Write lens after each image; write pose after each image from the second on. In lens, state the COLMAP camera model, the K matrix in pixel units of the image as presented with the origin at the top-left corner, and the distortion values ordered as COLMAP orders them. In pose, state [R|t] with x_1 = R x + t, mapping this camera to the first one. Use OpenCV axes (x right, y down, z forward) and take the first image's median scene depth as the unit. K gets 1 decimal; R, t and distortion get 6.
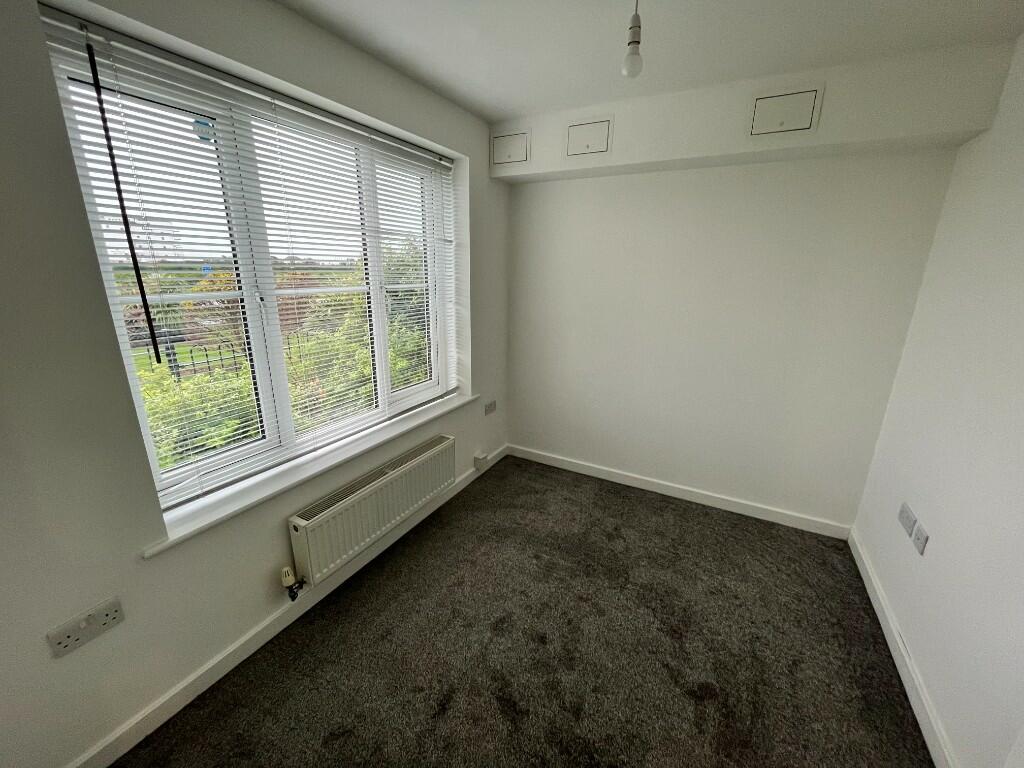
lens RADIAL K [[412.4, 0, 511.4], [0, 412.4, 383.6], [0, 0, 1]] dist [-0.001102, -0.000258]
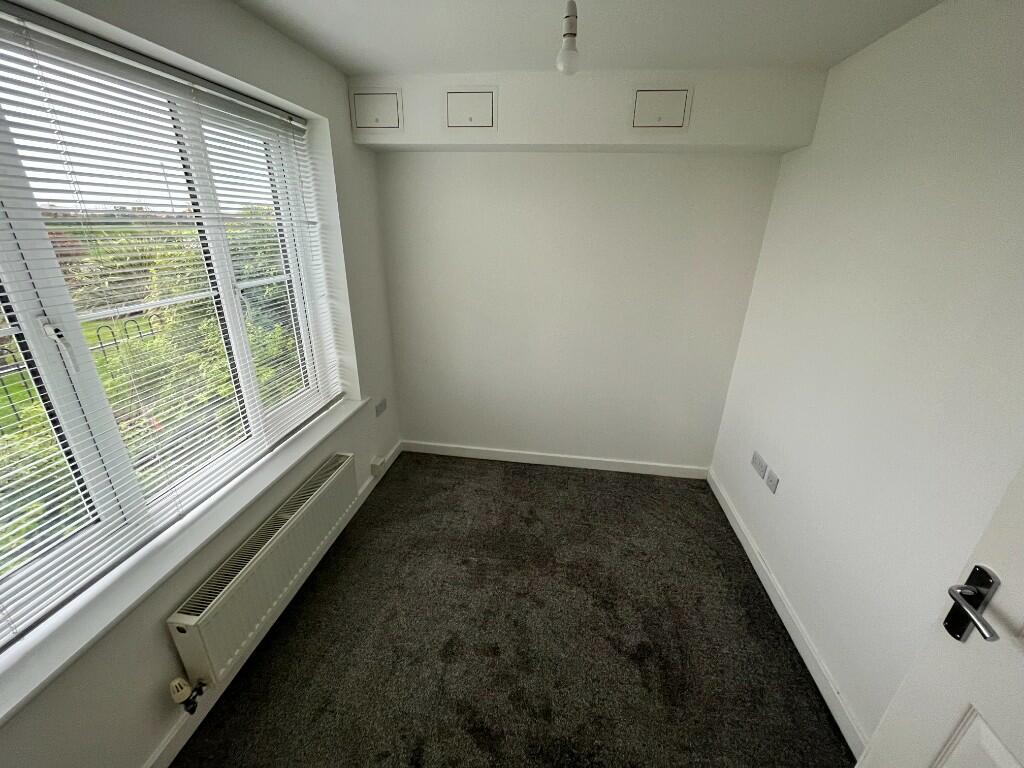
lens RADIAL K [[412.4, 0, 510.8], [0, 412.4, 384.2], [0, 0, 1]] dist [-0.001102, -0.000258]
pose [[0.935556, -0.123574, 0.330853, -0.114545], [0.088815, 0.989004, 0.118253, -0.109295], [-0.341828, -0.081248, 0.936244, 0.083831]]
